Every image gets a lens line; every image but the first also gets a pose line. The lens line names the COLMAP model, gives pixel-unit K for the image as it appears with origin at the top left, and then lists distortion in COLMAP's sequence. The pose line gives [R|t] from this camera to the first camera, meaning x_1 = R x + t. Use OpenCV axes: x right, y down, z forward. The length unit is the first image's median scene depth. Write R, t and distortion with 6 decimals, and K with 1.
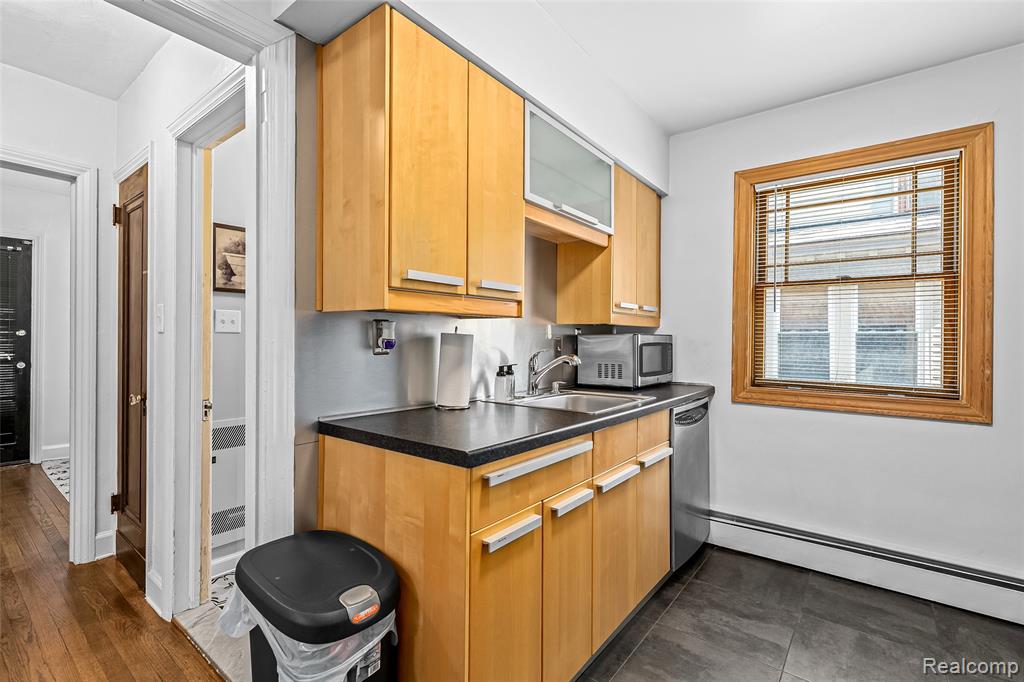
lens RADIAL K [[469.2, 0, 516.7], [0, 469.2, 337.3], [0, 0, 1]] dist [0.004948, 0.000002]
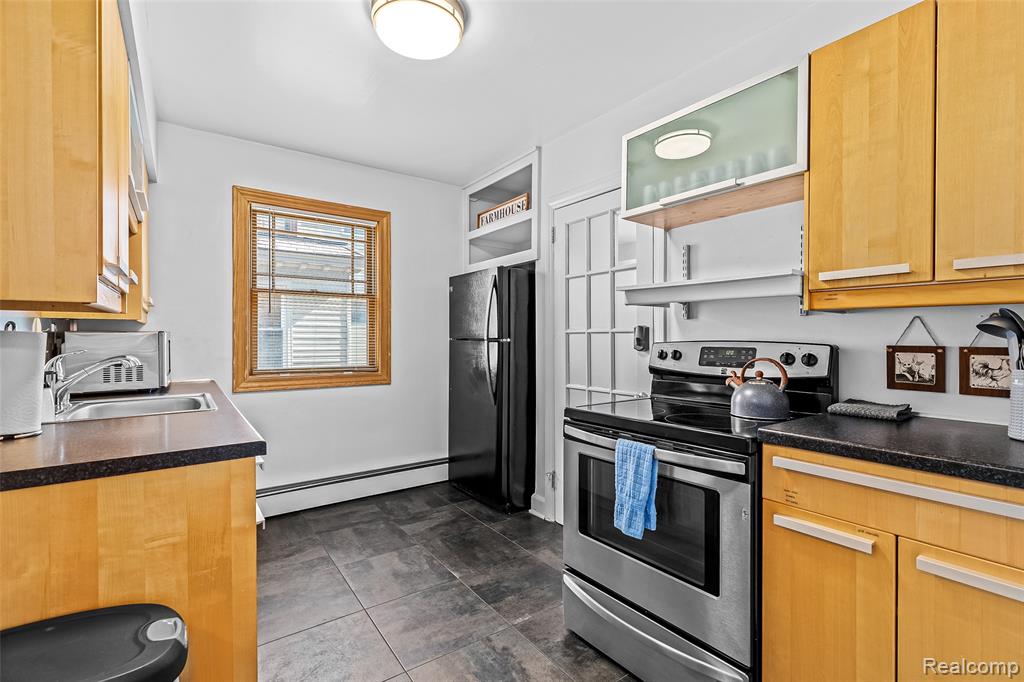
lens RADIAL K [[469.2, 0, 518.3], [0, 469.2, 338.7], [0, 0, 1]] dist [0.004948, 0.000002]
pose [[0.263948, -0.010096, 0.964484, -0.534032], [0.000167, 0.999946, 0.010422, -0.002013], [-0.964537, -0.002590, 0.263935, 0.070536]]
